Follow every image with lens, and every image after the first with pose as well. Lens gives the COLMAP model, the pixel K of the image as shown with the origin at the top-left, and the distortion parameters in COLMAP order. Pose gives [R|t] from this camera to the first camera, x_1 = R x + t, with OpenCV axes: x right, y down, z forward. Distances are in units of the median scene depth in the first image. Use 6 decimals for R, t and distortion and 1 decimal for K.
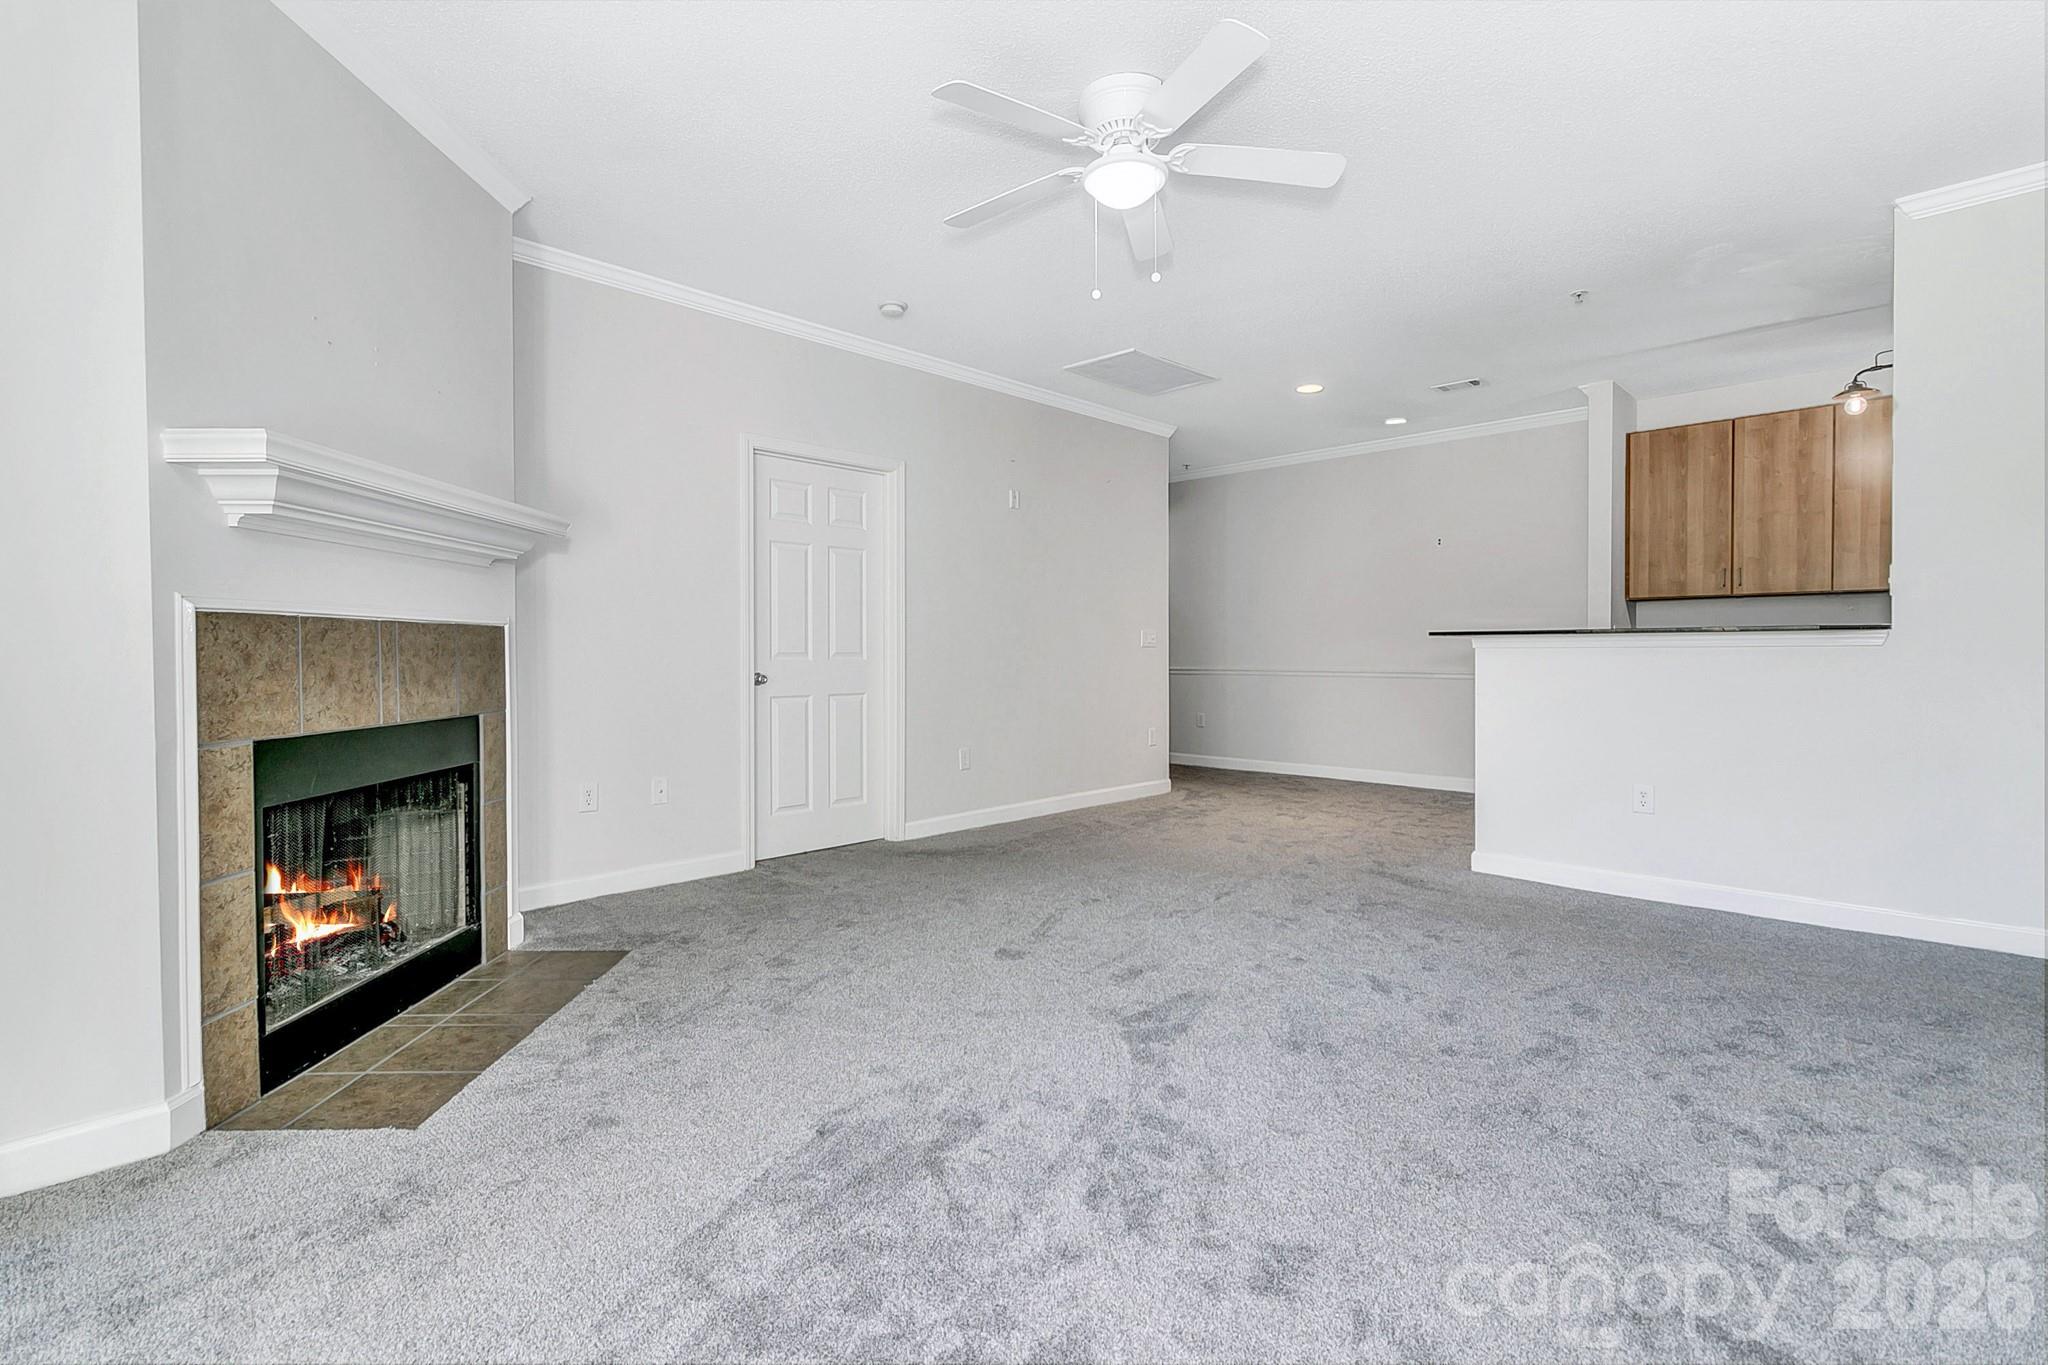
lens RADIAL K [[938.5, 0, 1037.0], [0, 938.5, 662.2], [0, 0, 1]] dist [-0.000447, -0.000031]
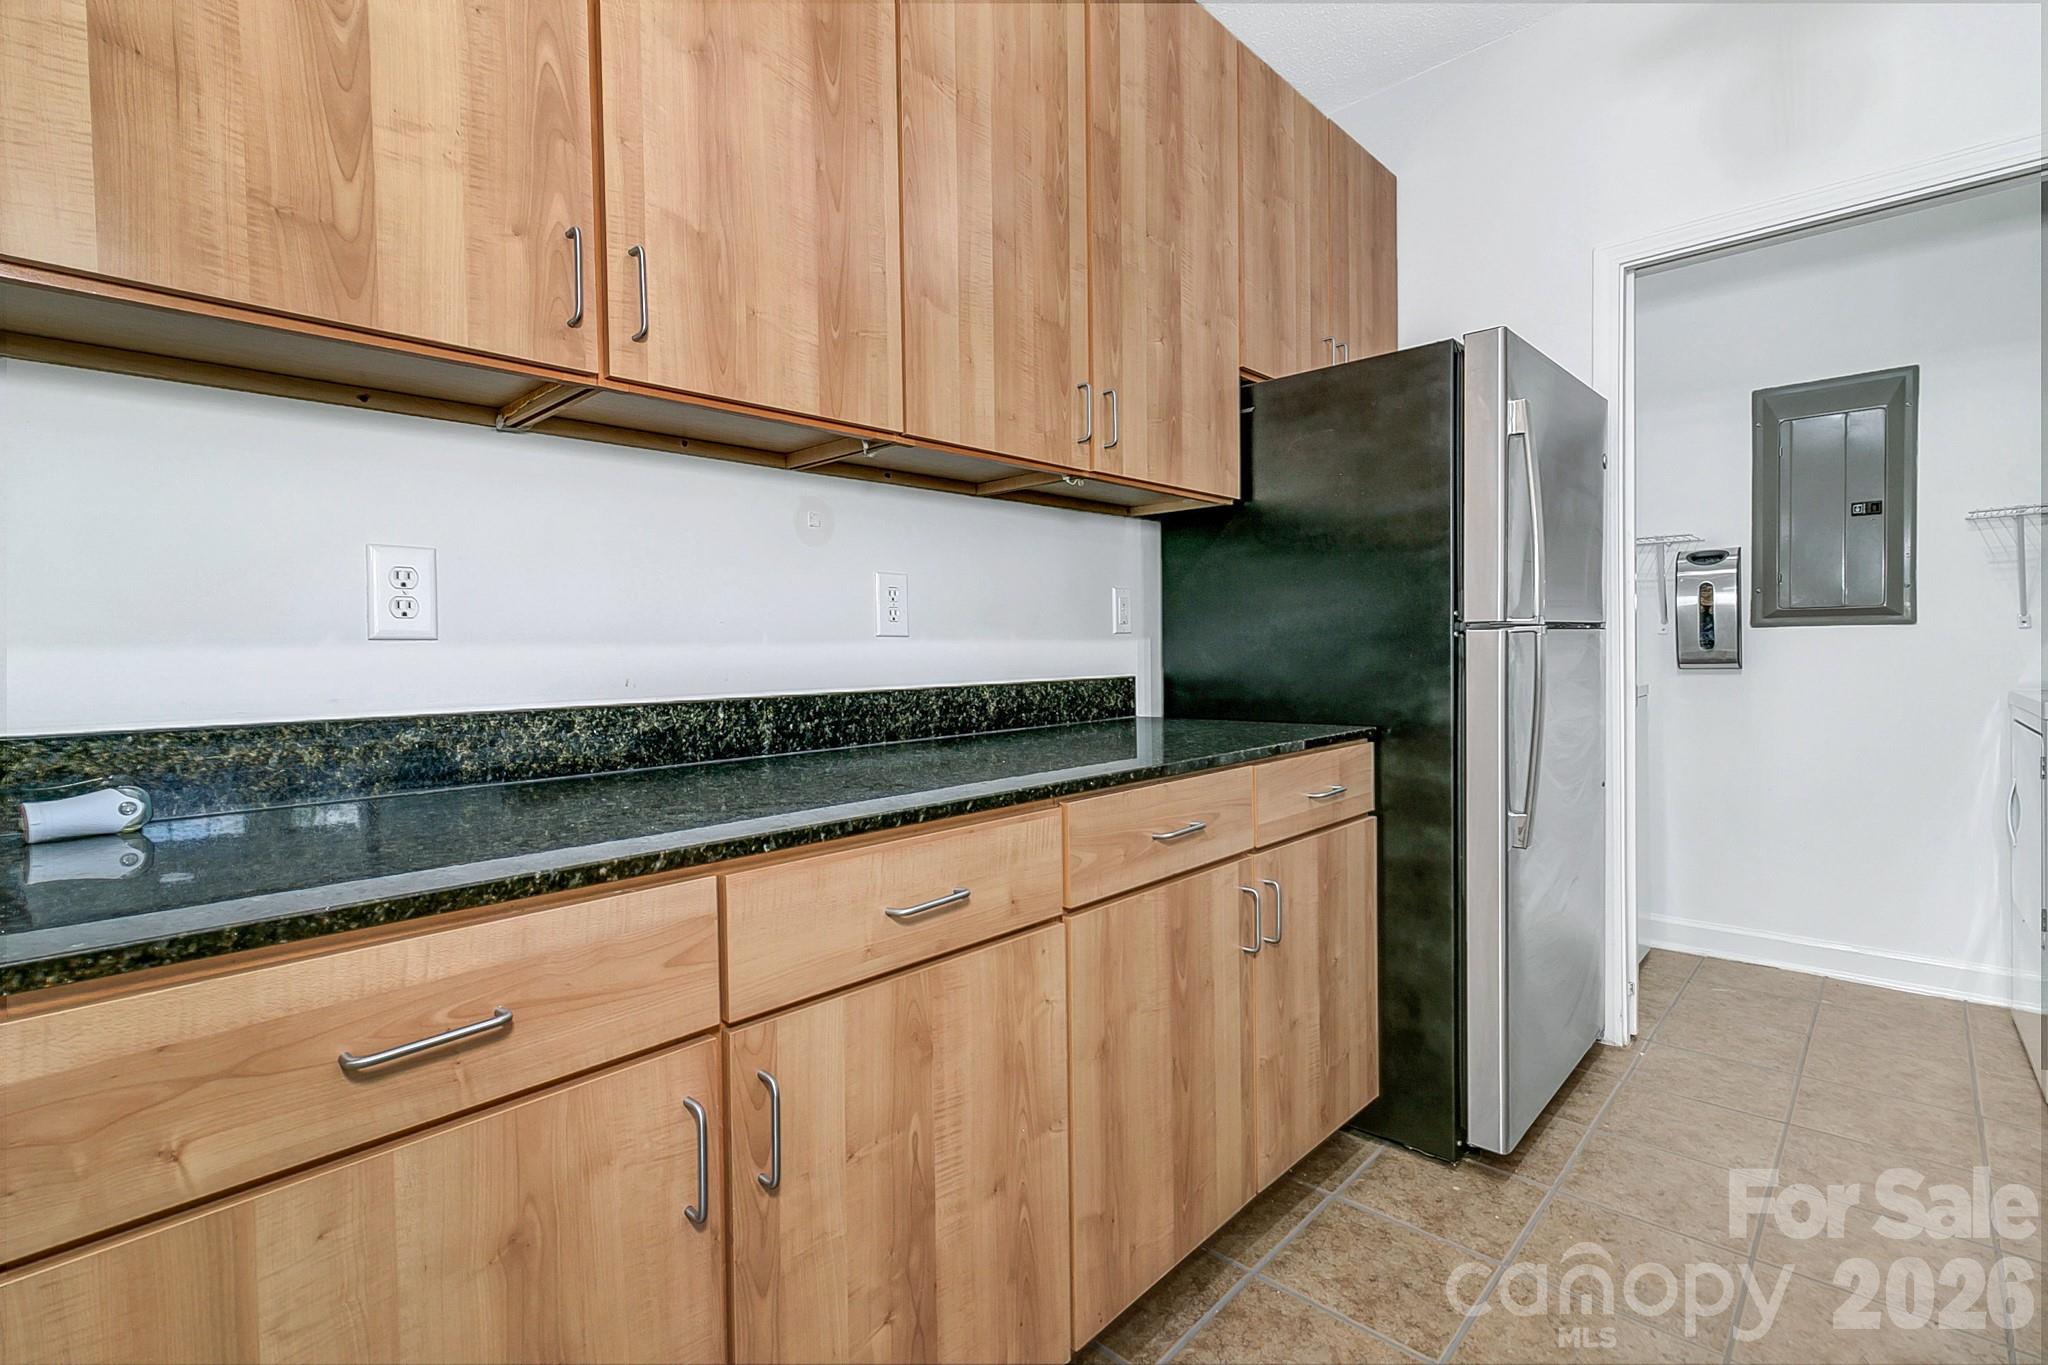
lens RADIAL K [[938.5, 0, 1008.1], [0, 938.5, 664.8], [0, 0, 1]] dist [-0.000447, -0.000031]
pose [[-0.028321, -0.016397, 0.999464, 0.574162], [0.032806, 0.999312, 0.017324, -0.011957], [-0.999060, 0.033279, -0.027764, 0.981525]]
